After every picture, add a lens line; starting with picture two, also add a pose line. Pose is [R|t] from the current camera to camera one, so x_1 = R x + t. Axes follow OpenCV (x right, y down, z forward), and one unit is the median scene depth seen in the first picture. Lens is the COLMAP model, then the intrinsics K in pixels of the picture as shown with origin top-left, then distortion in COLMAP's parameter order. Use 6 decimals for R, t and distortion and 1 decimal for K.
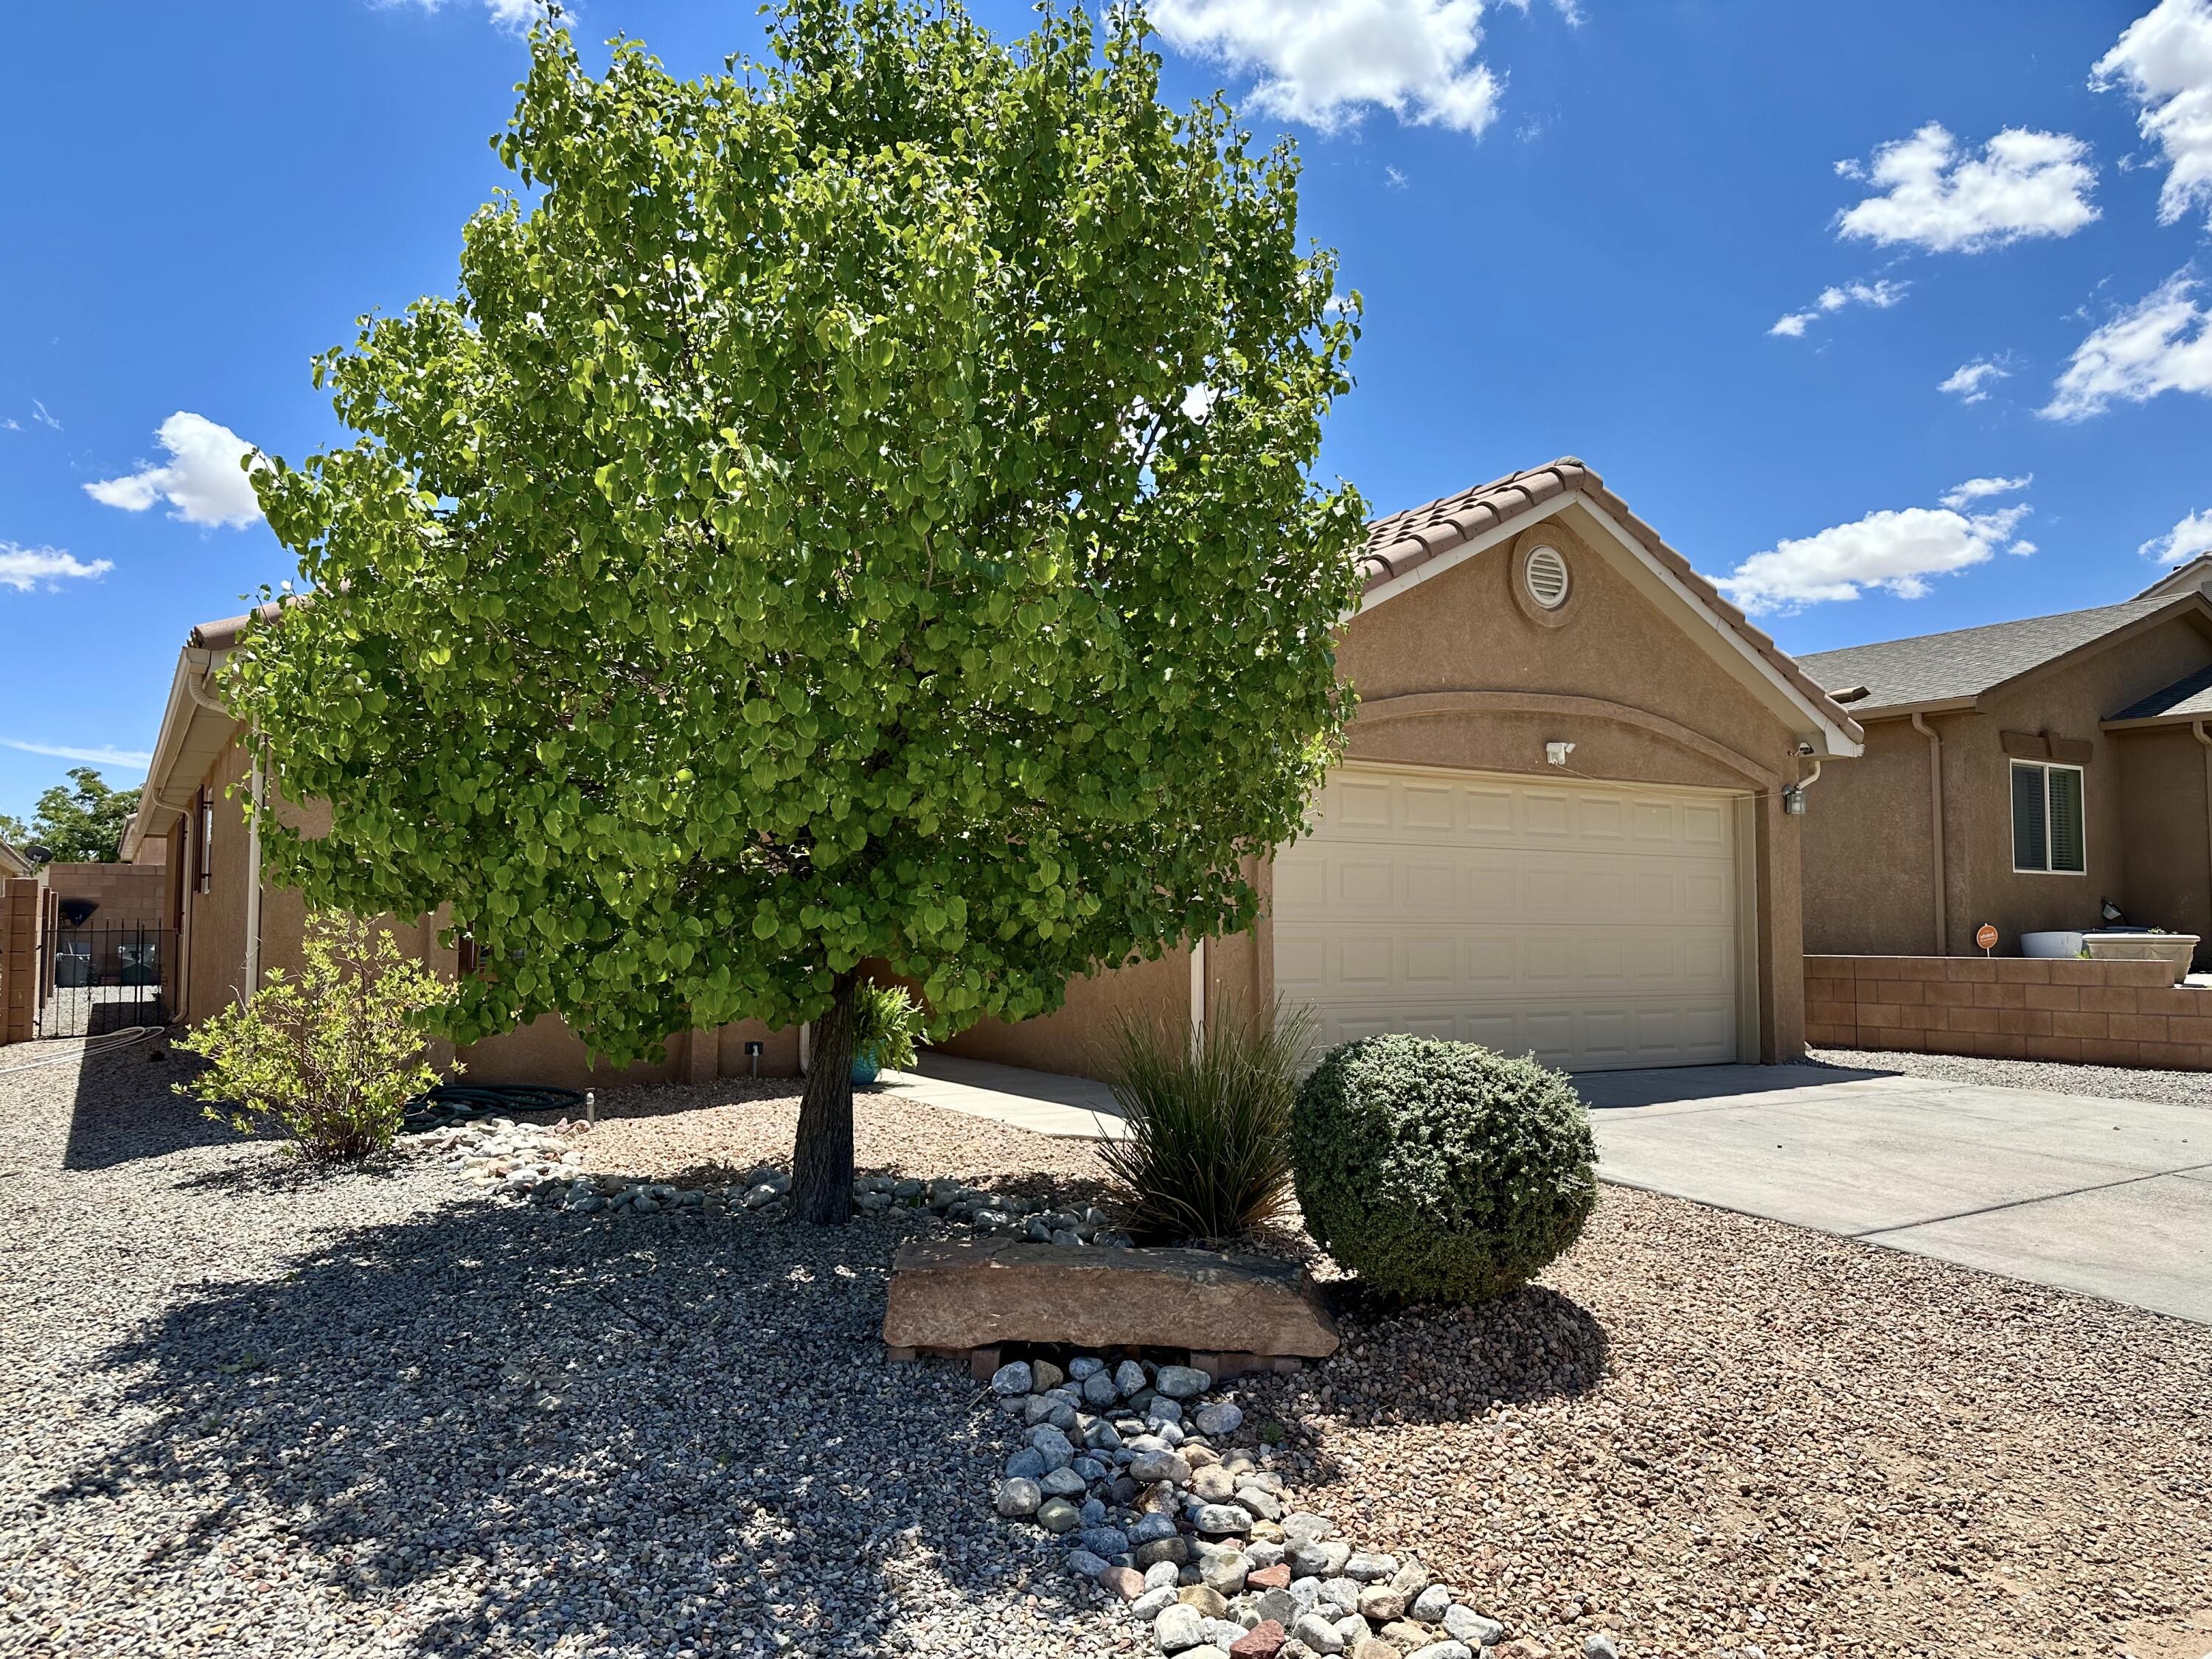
lens RADIAL K [[1525.7, 0, 1065.9], [0, 1525.7, 821.9], [0, 0, 1]] dist [0.068915, -0.082482]
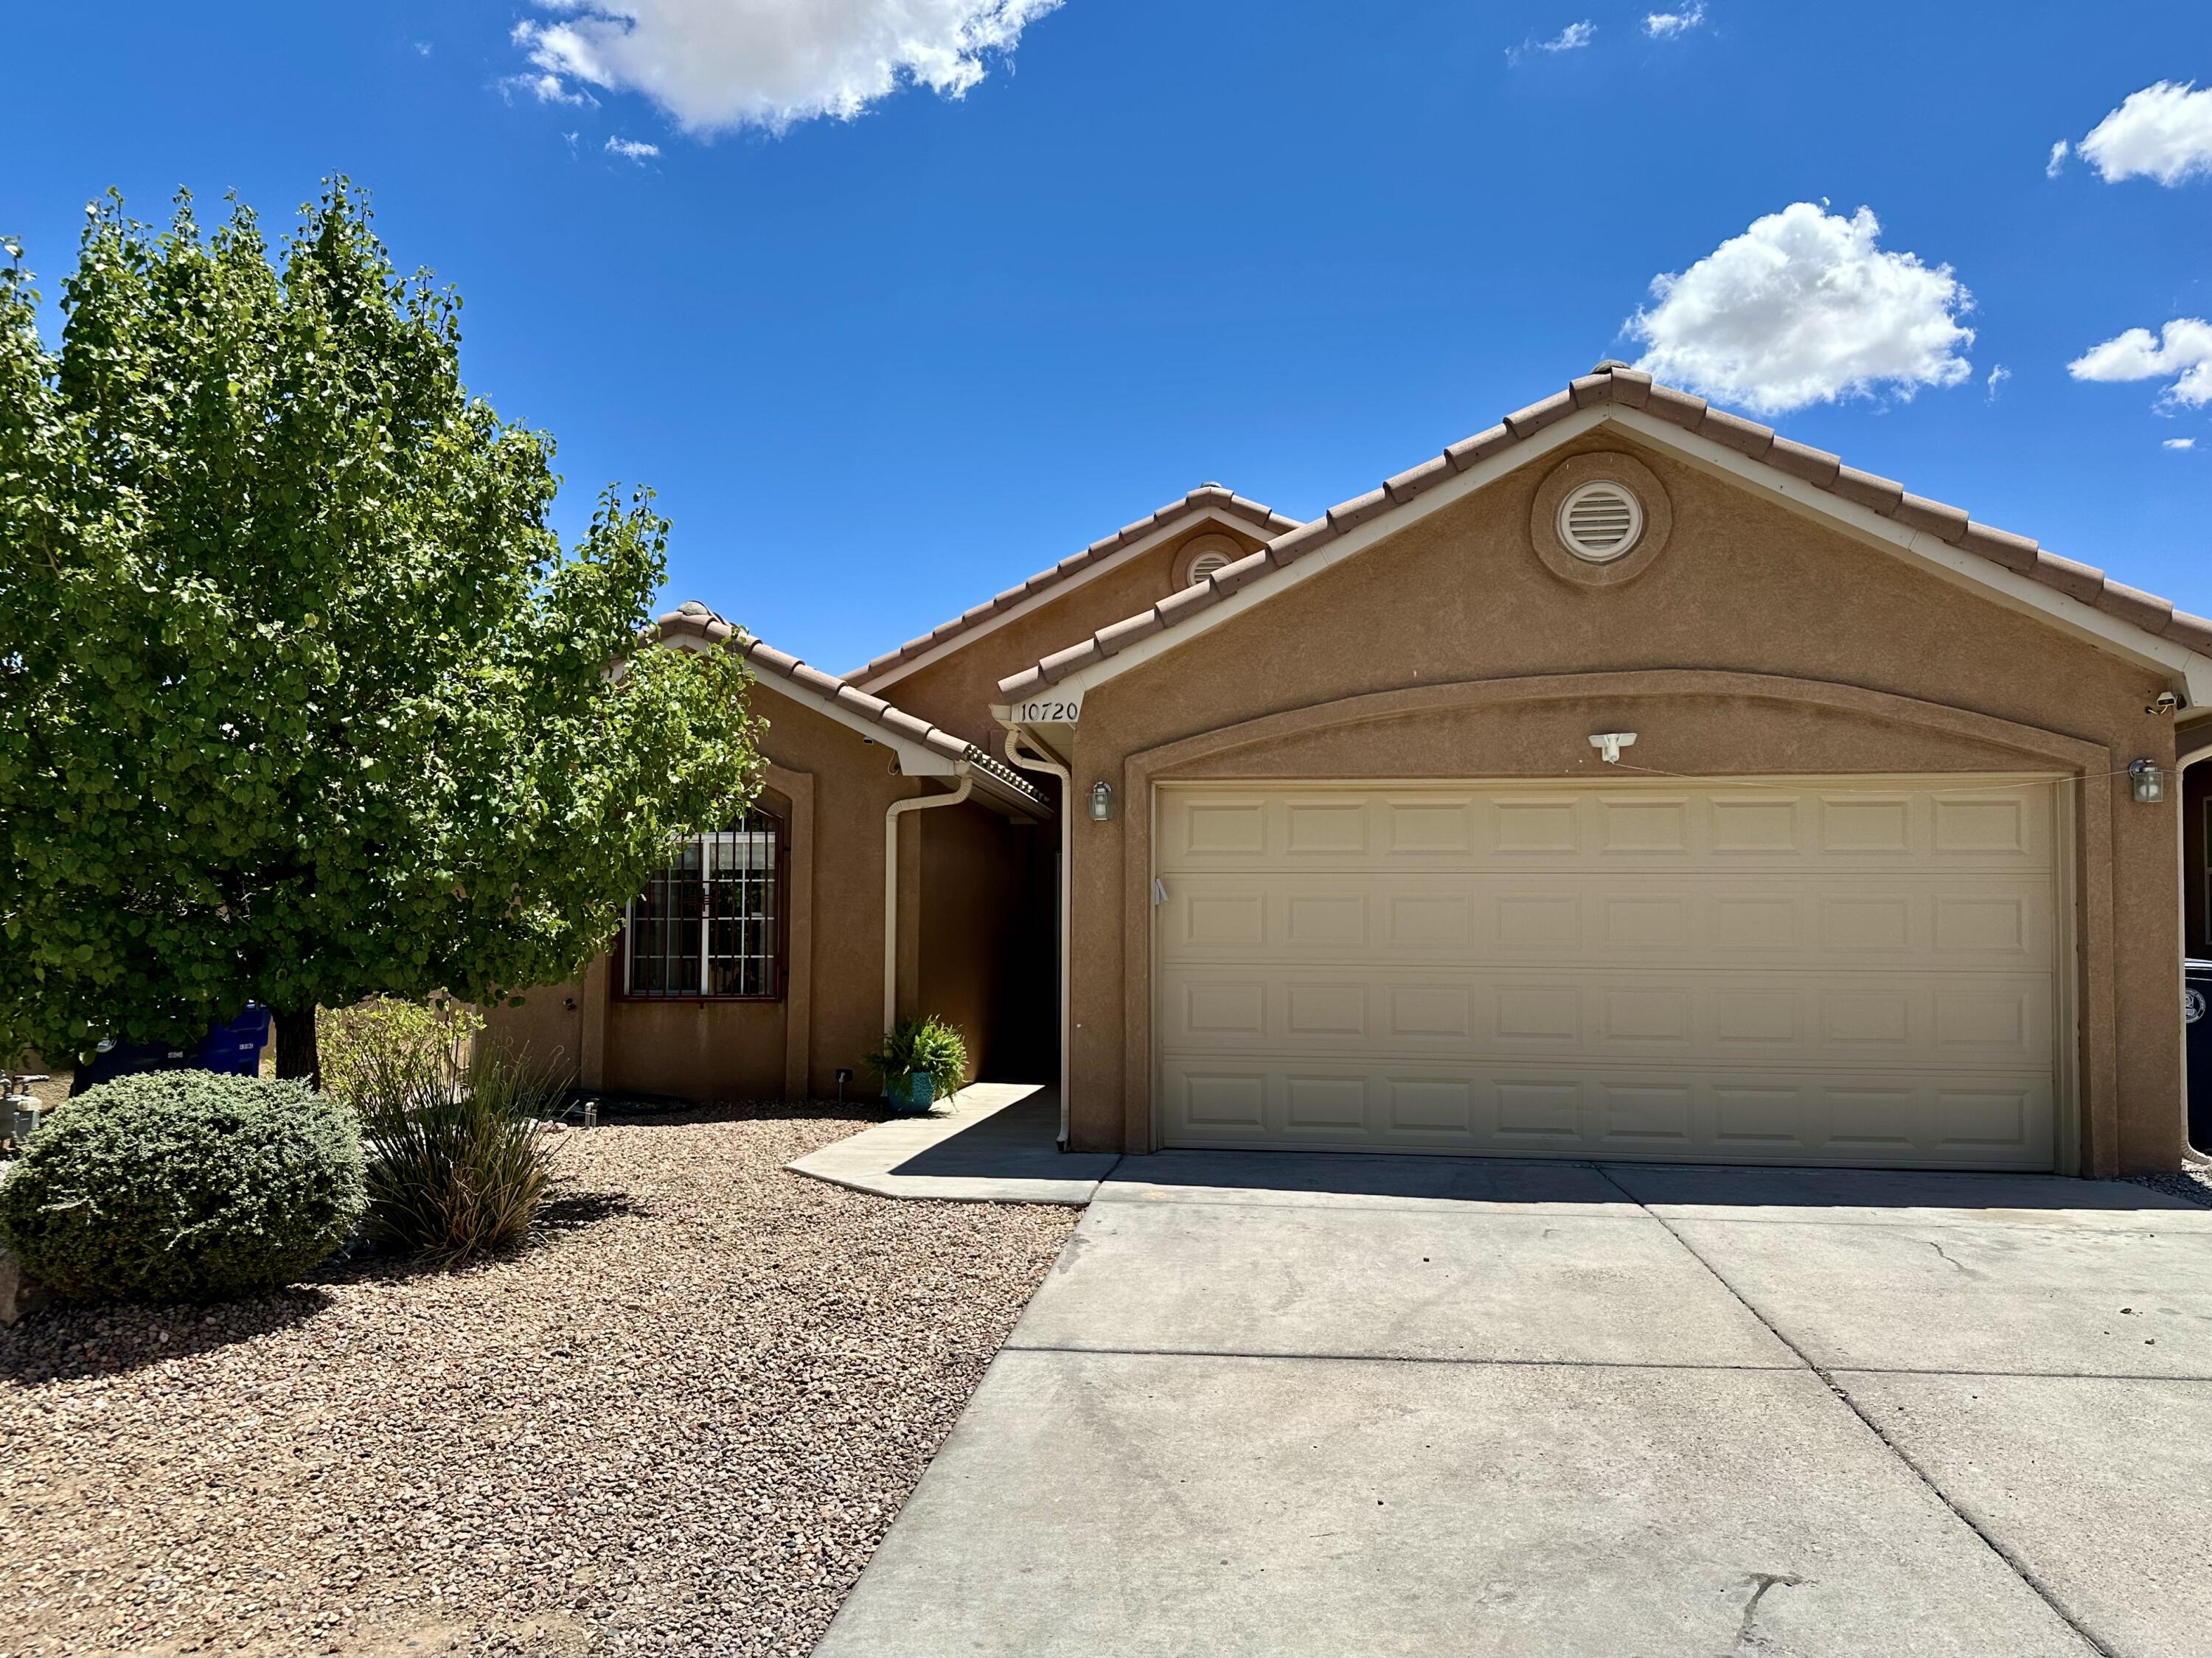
lens RADIAL K [[1525.5, 0, 1051.4], [0, 1525.5, 880.9], [0, 0, 1]] dist [0.068915, -0.082482]
pose [[0.772739, -0.027189, -0.634141, 1.534012], [0.038318, 0.999258, 0.003849, 0.022256], [0.633566, -0.027274, 0.773208, 0.572411]]
